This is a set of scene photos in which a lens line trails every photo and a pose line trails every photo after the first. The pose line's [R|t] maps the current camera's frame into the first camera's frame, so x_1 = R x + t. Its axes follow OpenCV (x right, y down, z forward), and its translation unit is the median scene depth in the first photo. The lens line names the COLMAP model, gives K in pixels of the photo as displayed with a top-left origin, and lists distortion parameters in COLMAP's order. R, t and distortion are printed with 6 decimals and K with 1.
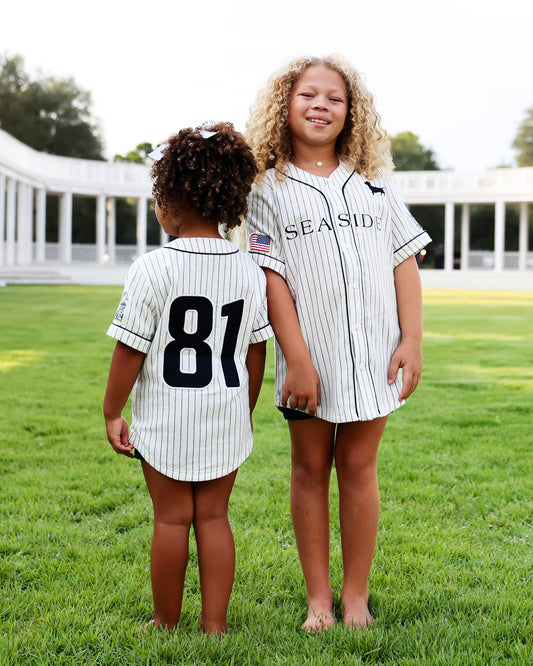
lens RADIAL K [[1437.5, 0, 266.5], [0, 1437.5, 333.0], [0, 0, 1]] dist [-0.083033, -0.367397]
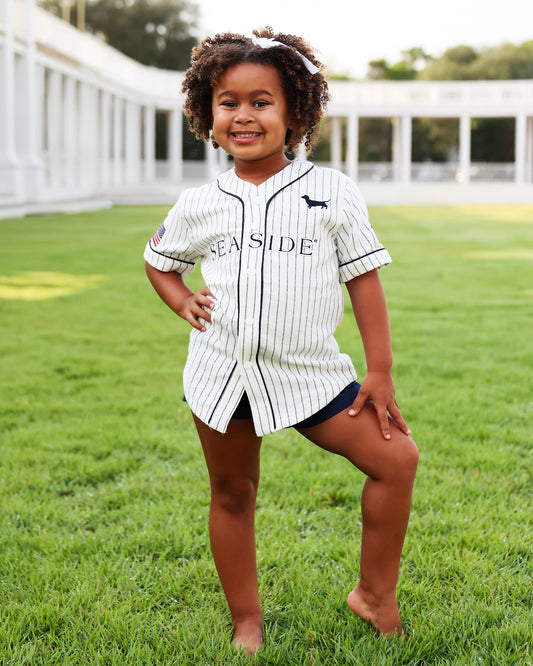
lens RADIAL K [[1437.5, 0, 266.5], [0, 1437.5, 333.0], [0, 0, 1]] dist [-0.083033, -0.367397]
pose [[0.995734, -0.003473, -0.092204, 0.048350], [0.008757, 0.998338, 0.056969, -0.006557], [0.091853, -0.057533, 0.994109, 0.152323]]
